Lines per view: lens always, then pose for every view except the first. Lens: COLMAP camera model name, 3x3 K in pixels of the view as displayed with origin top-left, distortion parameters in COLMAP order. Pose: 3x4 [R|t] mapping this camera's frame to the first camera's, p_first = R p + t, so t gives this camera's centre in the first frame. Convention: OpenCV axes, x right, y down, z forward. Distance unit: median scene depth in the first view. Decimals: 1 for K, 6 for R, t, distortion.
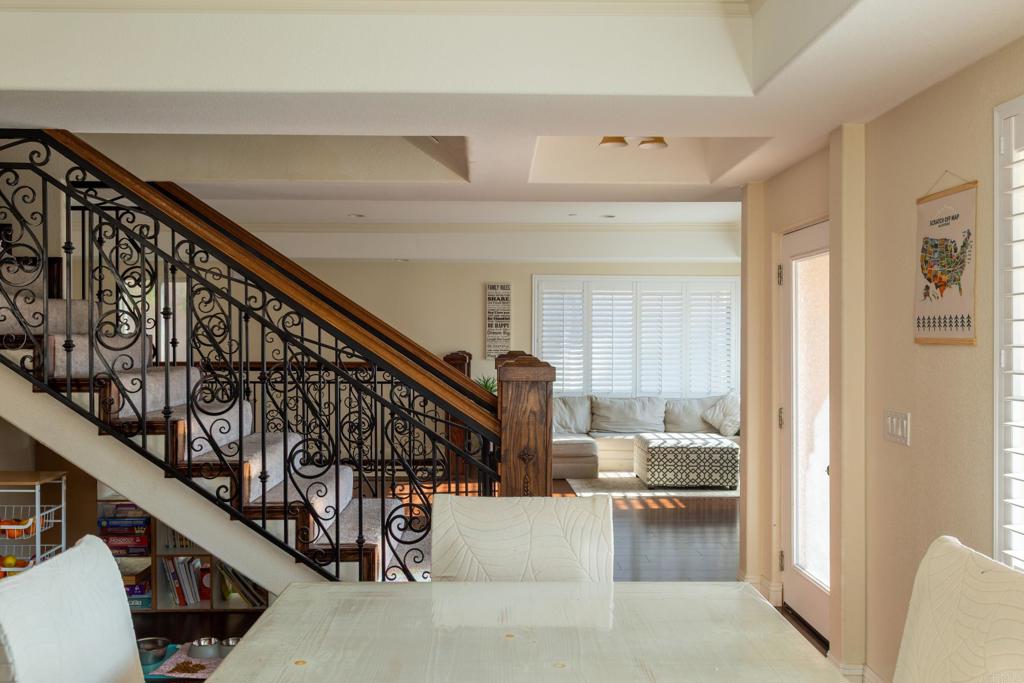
lens RADIAL K [[711.7, 0, 513.9], [0, 711.7, 341.1], [0, 0, 1]] dist [-0.002294, -0.005172]
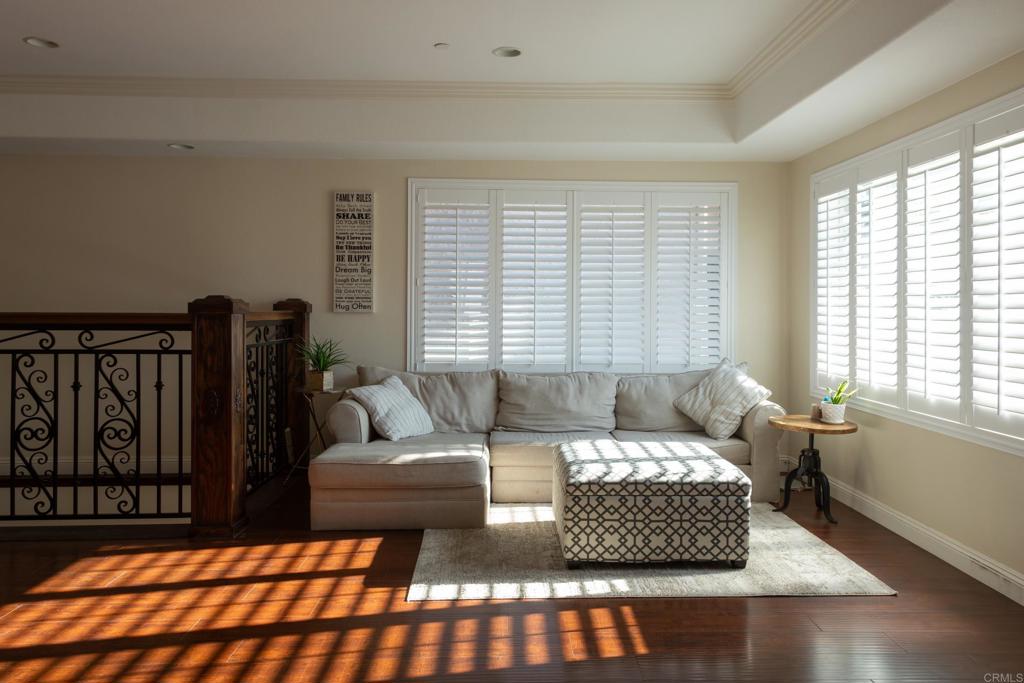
lens RADIAL K [[655.8, 0, 519.7], [0, 655.8, 307.0], [0, 0, 1]] dist [-0.001072, -0.000017]
pose [[0.999651, -0.001456, 0.026394, 0.117428], [0.001456, 0.999999, 0.000015, 0.022622], [-0.026394, 0.000023, 0.999652, 0.446370]]
